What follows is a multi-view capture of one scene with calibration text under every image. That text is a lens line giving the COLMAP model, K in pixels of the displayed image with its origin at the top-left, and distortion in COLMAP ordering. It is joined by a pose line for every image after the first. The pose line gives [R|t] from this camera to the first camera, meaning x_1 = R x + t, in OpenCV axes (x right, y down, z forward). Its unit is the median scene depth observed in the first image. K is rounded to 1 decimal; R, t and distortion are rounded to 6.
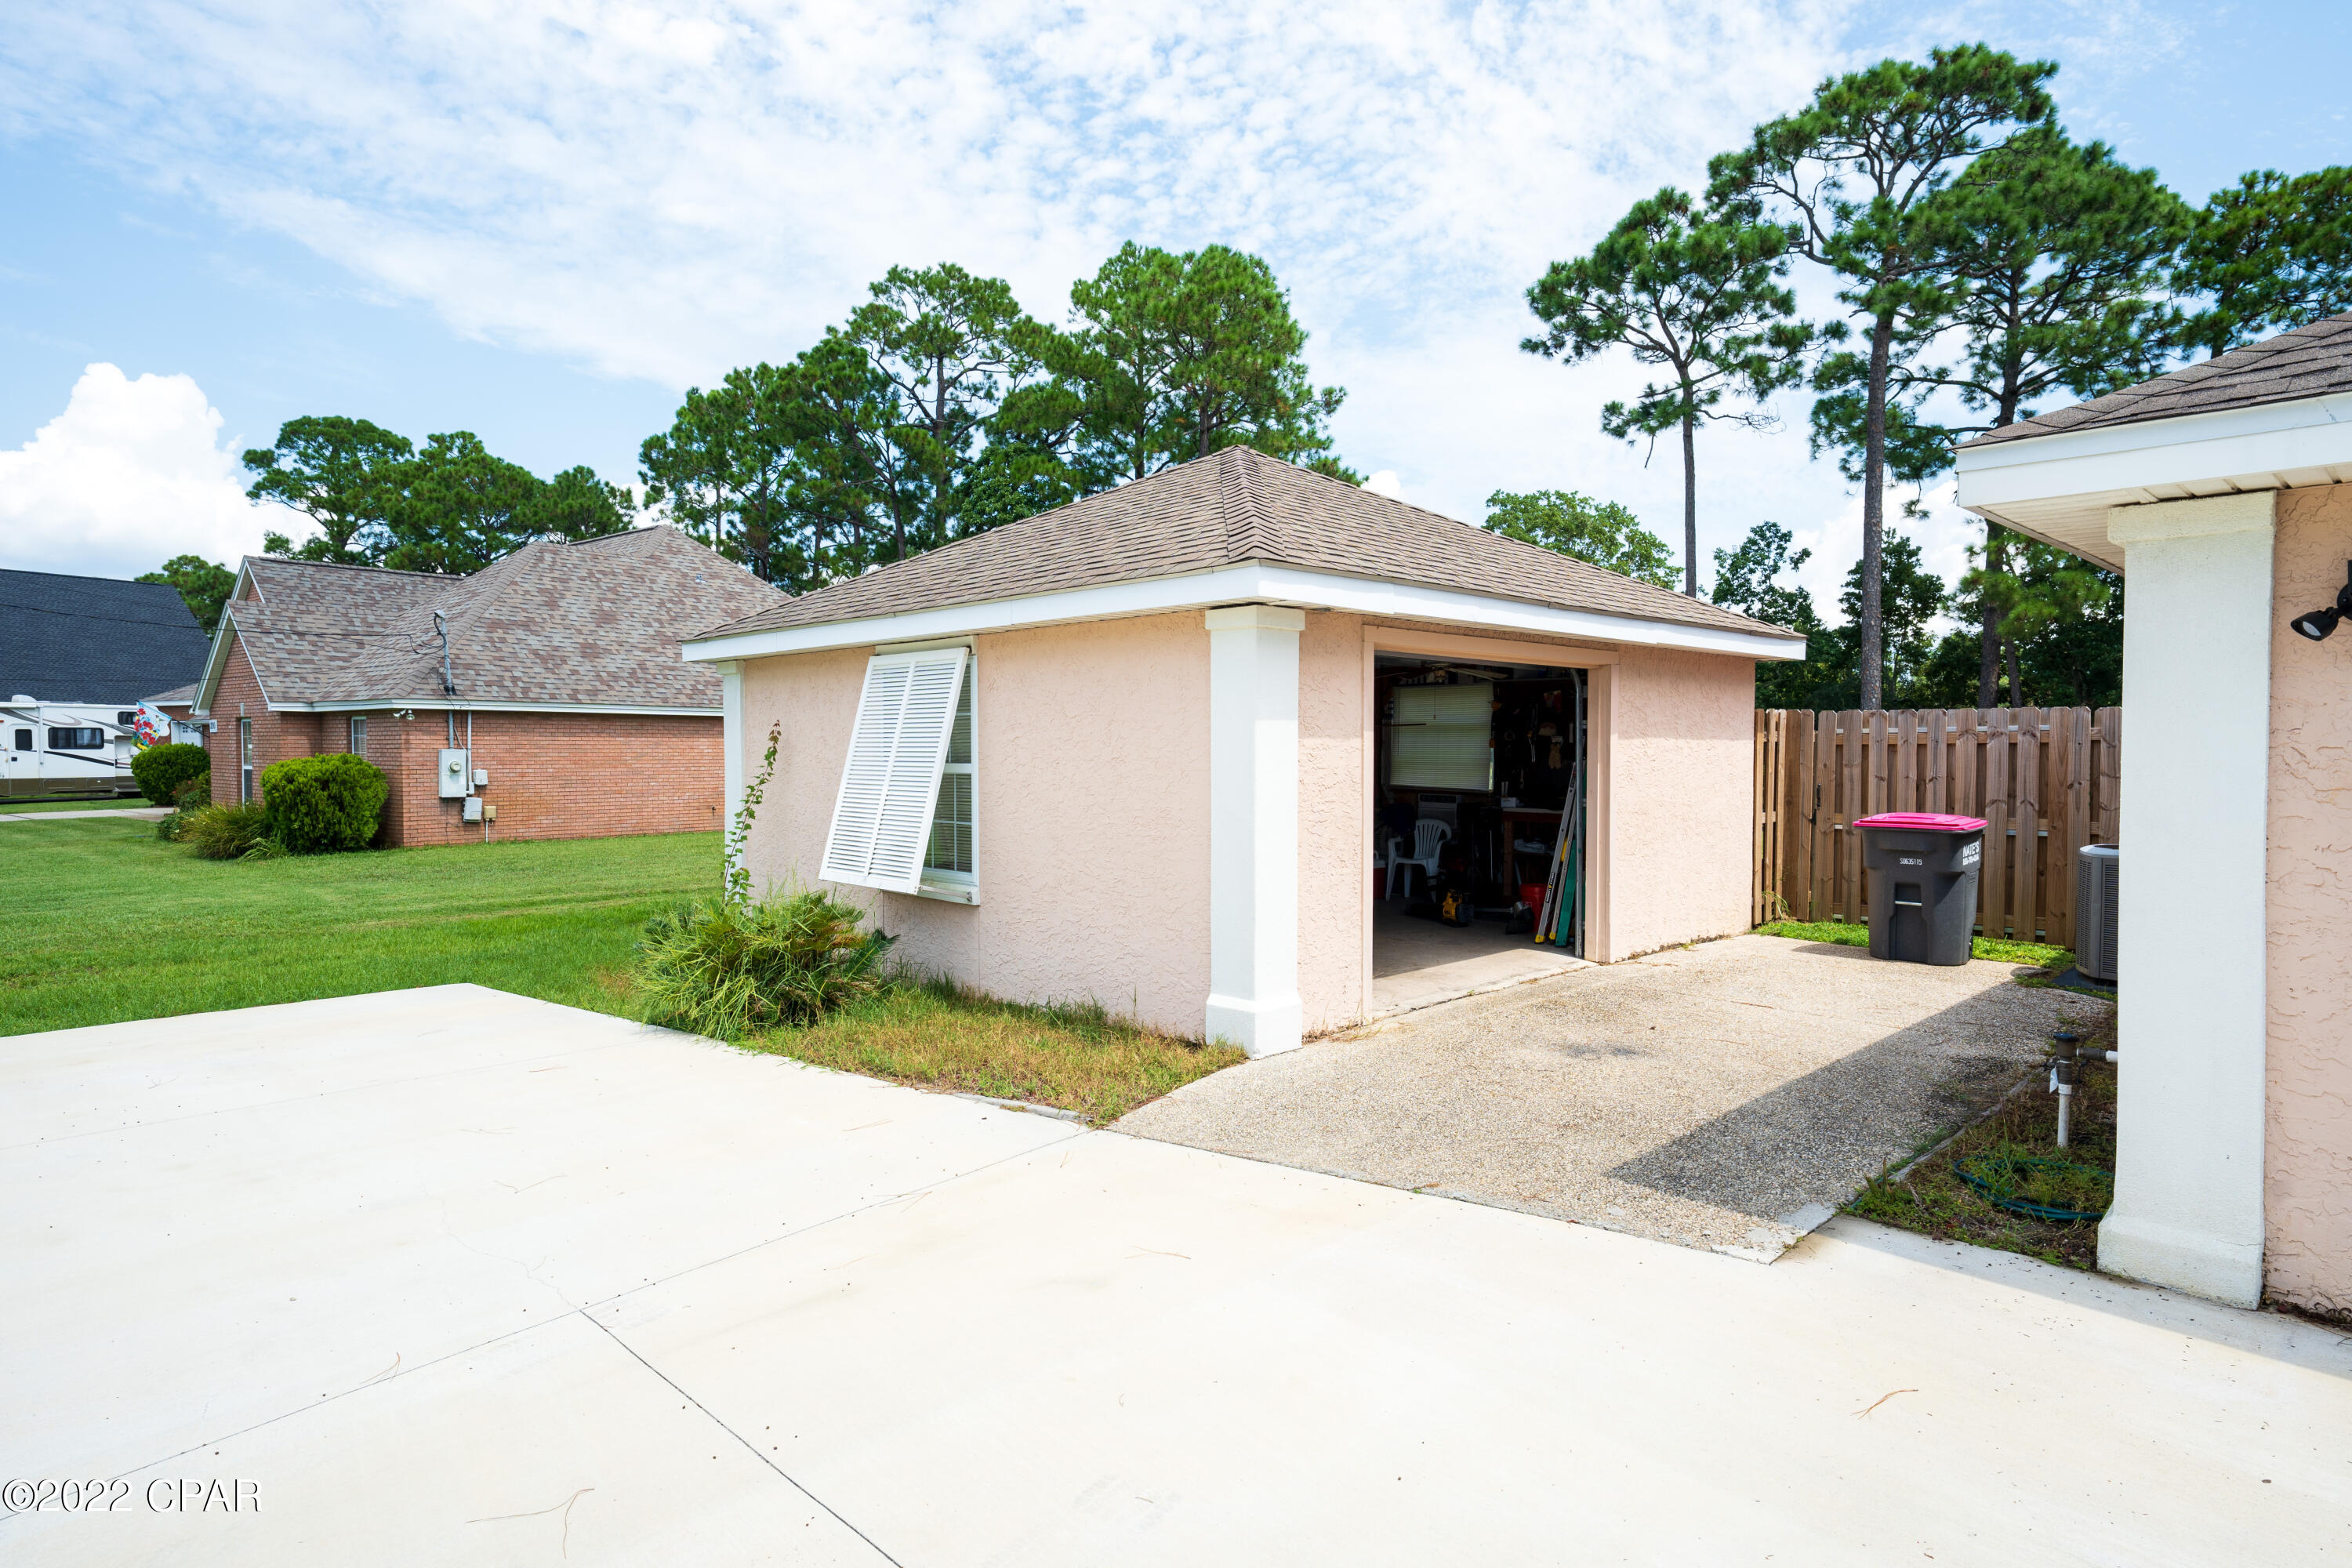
lens RADIAL K [[1257.5, 0, 1184.5], [0, 1257.5, 779.4], [0, 0, 1]] dist [0.011232, 0.002022]
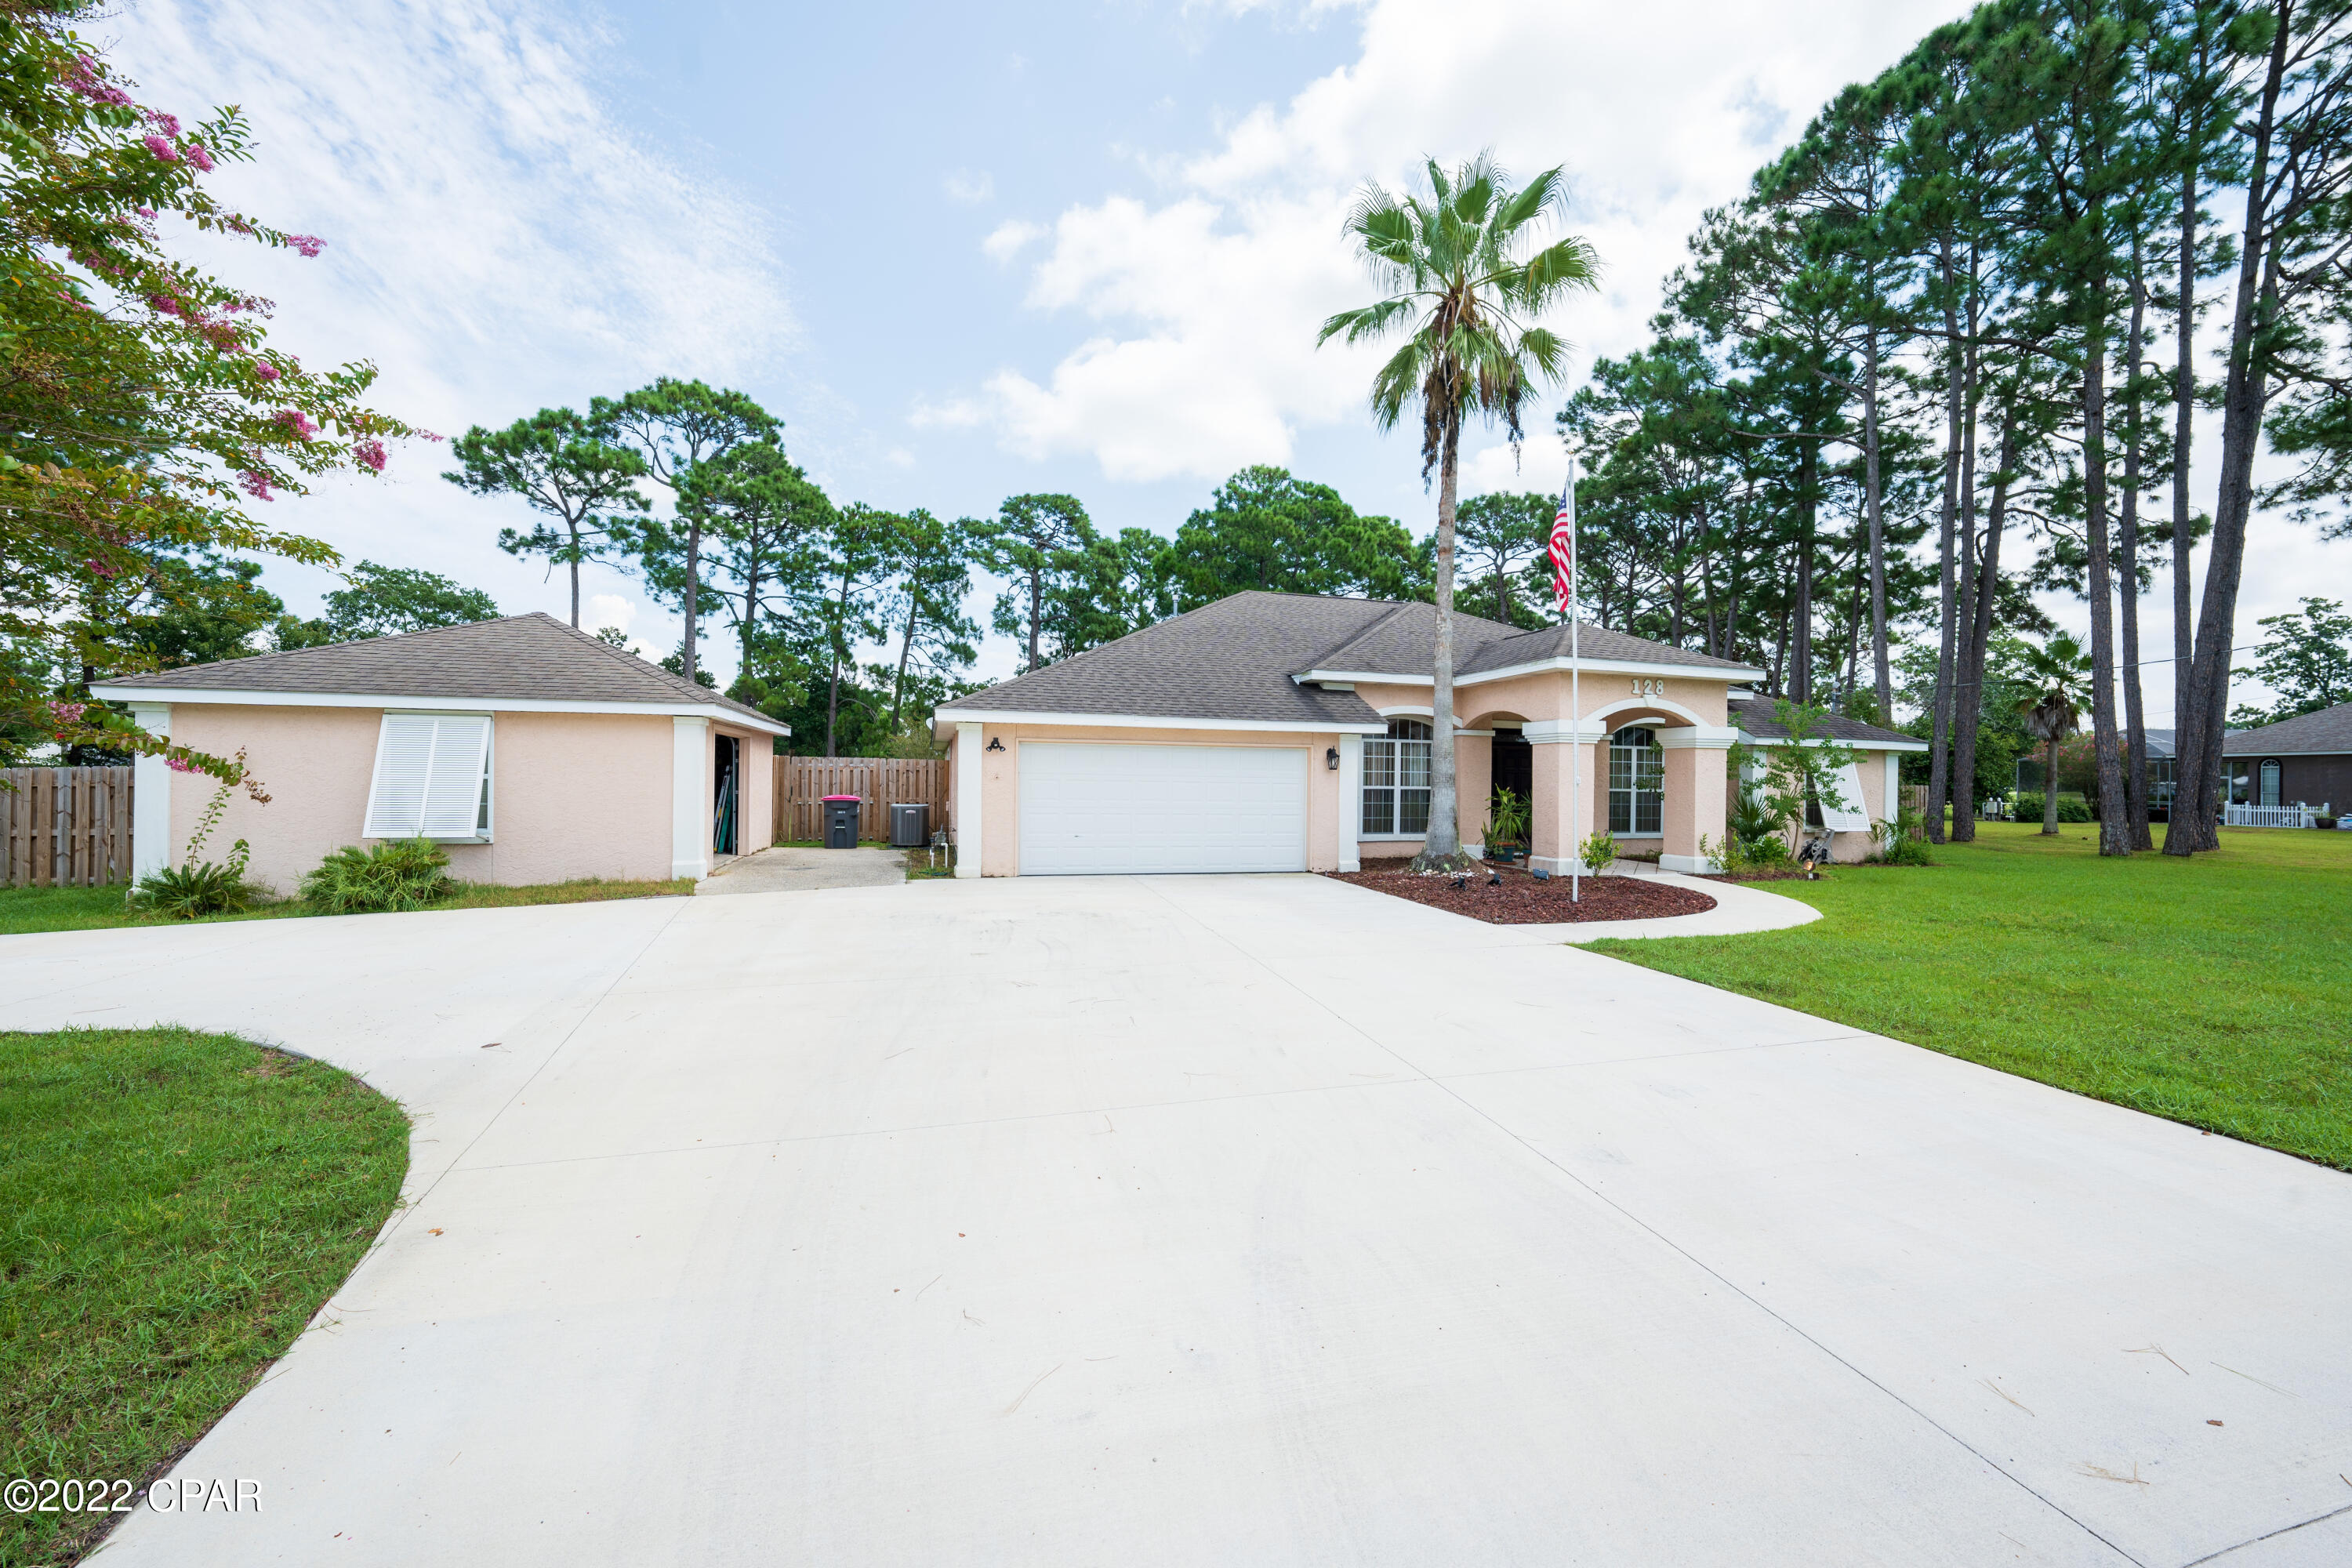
lens RADIAL K [[888.4, 0, 1184.1], [0, 888.4, 781.1], [0, 0, 1]] dist [-0.024885, 0.007647]
pose [[0.464846, 0.002543, 0.885388, -0.205898], [0.013338, 0.999862, -0.009875, 0.006565], [-0.885291, 0.016400, 0.464748, -0.148764]]
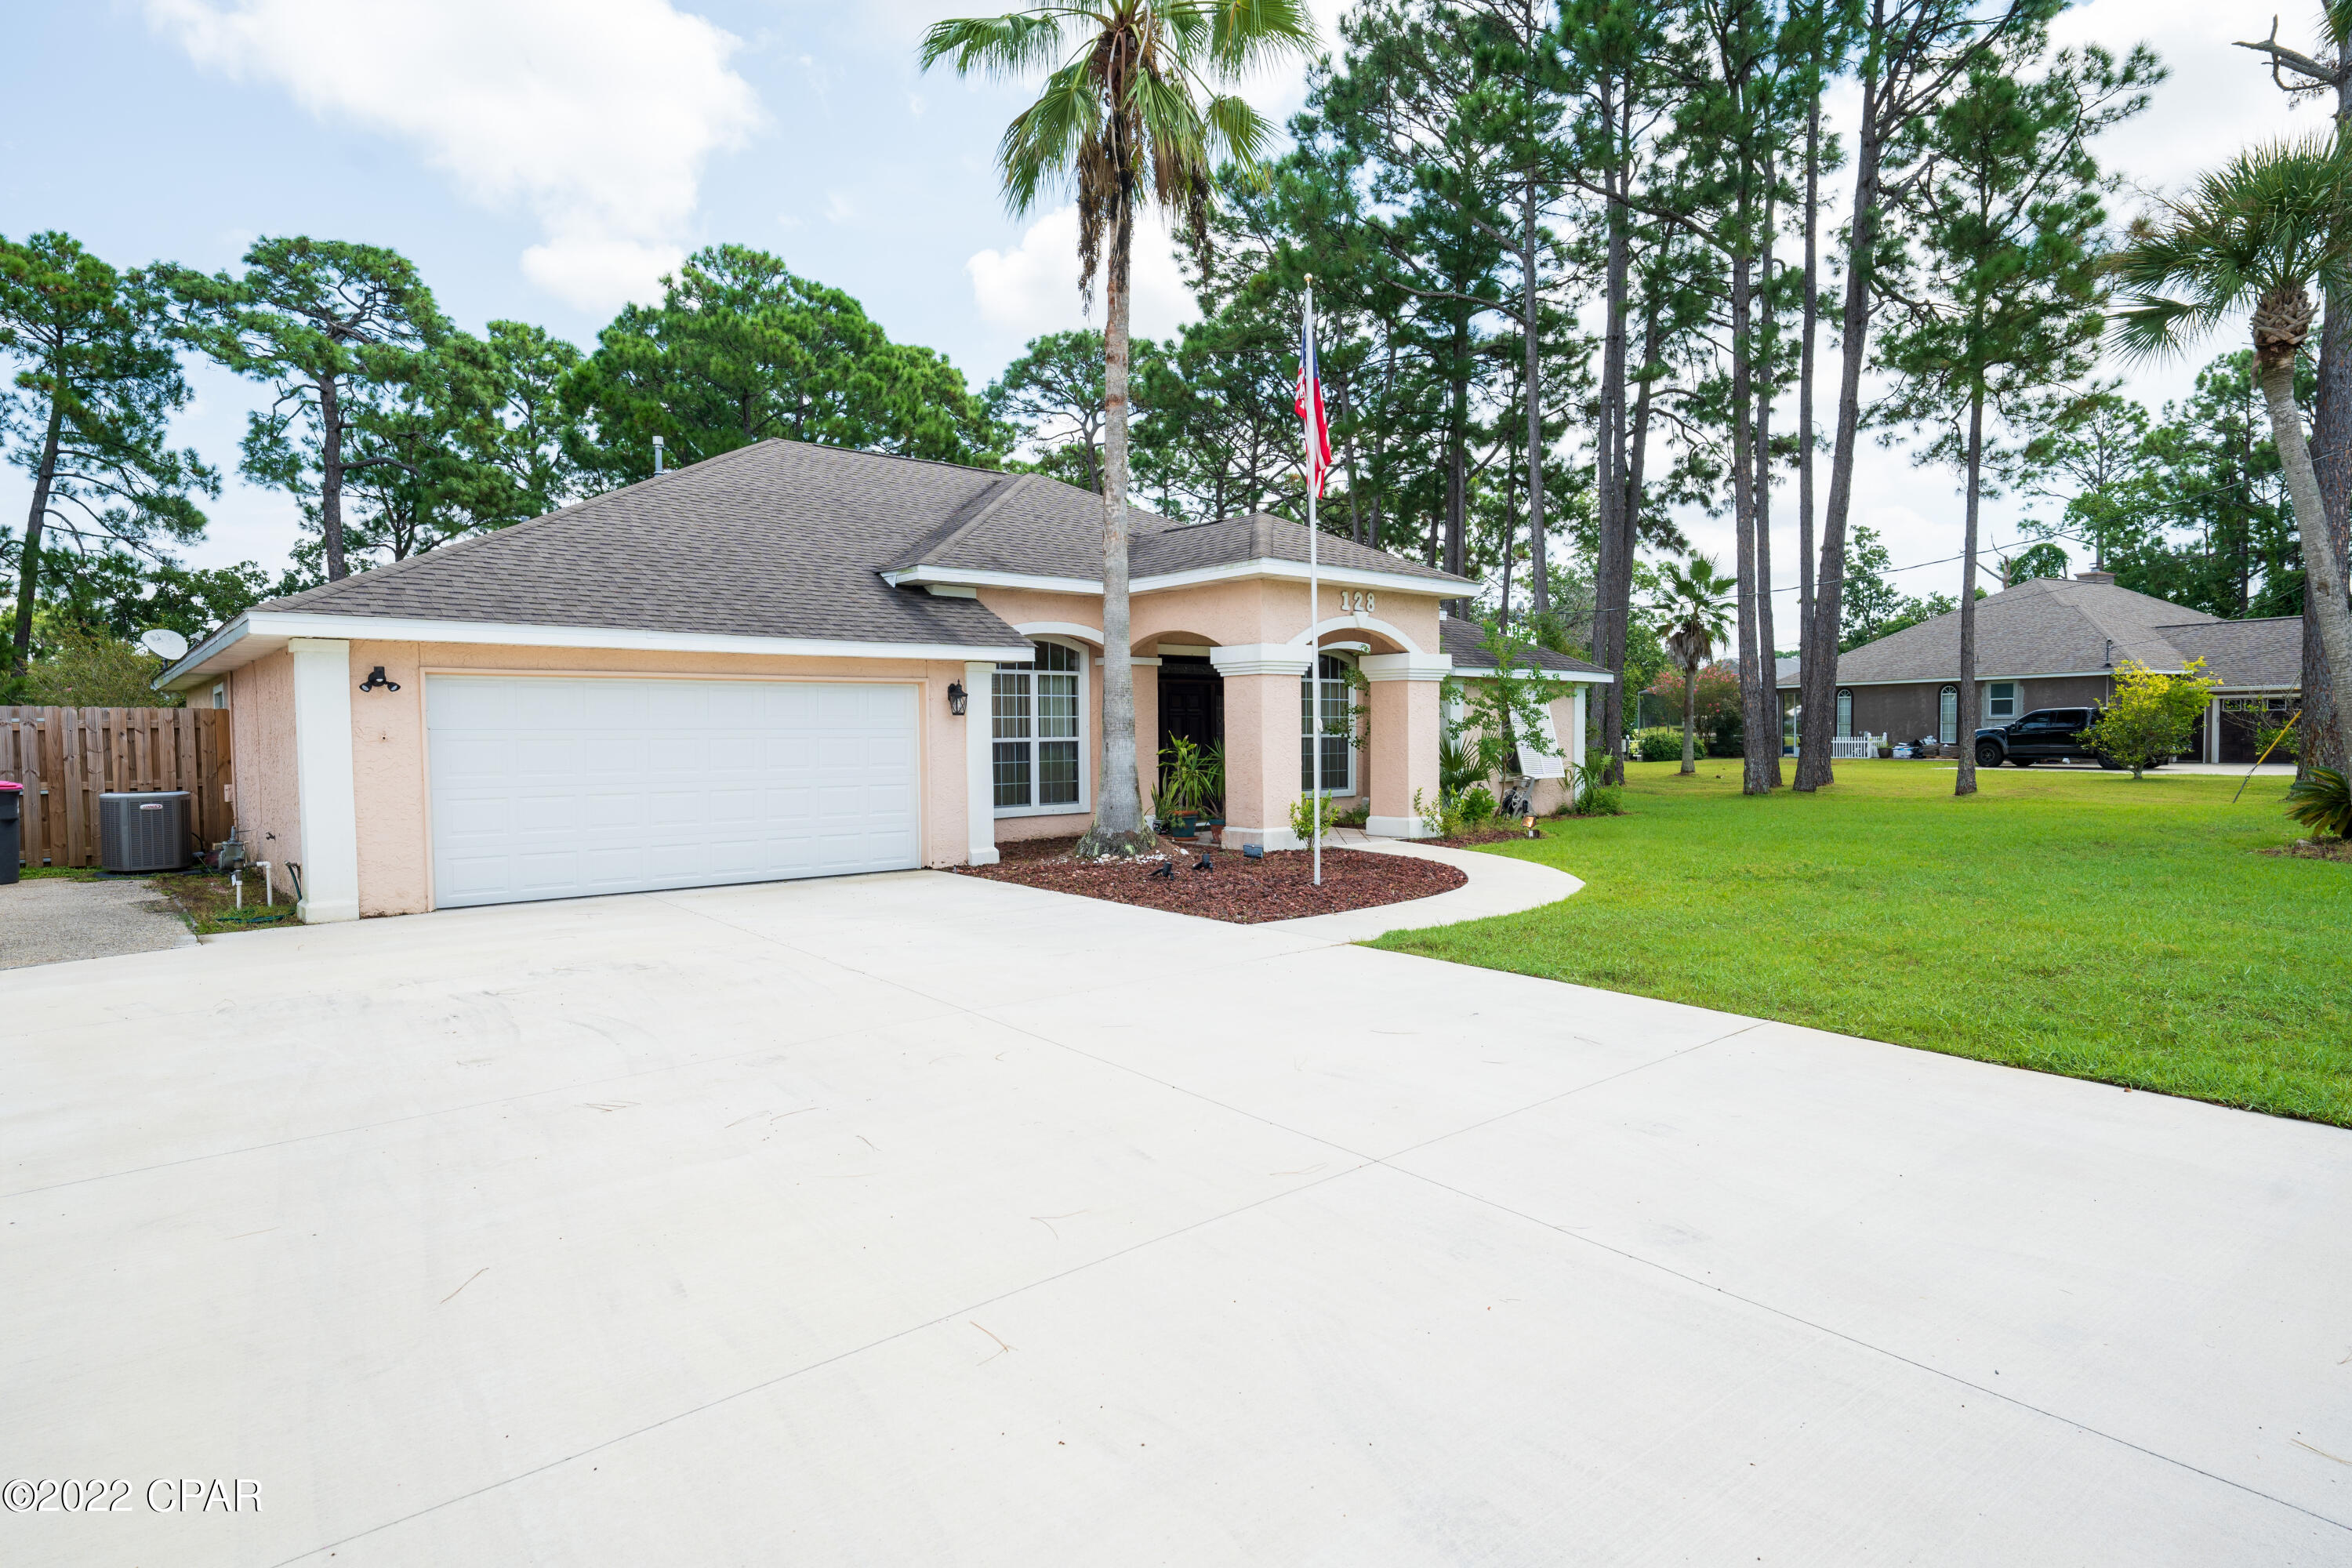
lens RADIAL K [[1257.5, 0, 1184.5], [0, 1257.5, 779.4], [0, 0, 1]] dist [0.011232, 0.002022]
pose [[0.045488, -0.041279, 0.998112, -0.199751], [0.037503, 0.998512, 0.039586, 0.005261], [-0.998261, 0.035632, 0.046968, -0.107094]]
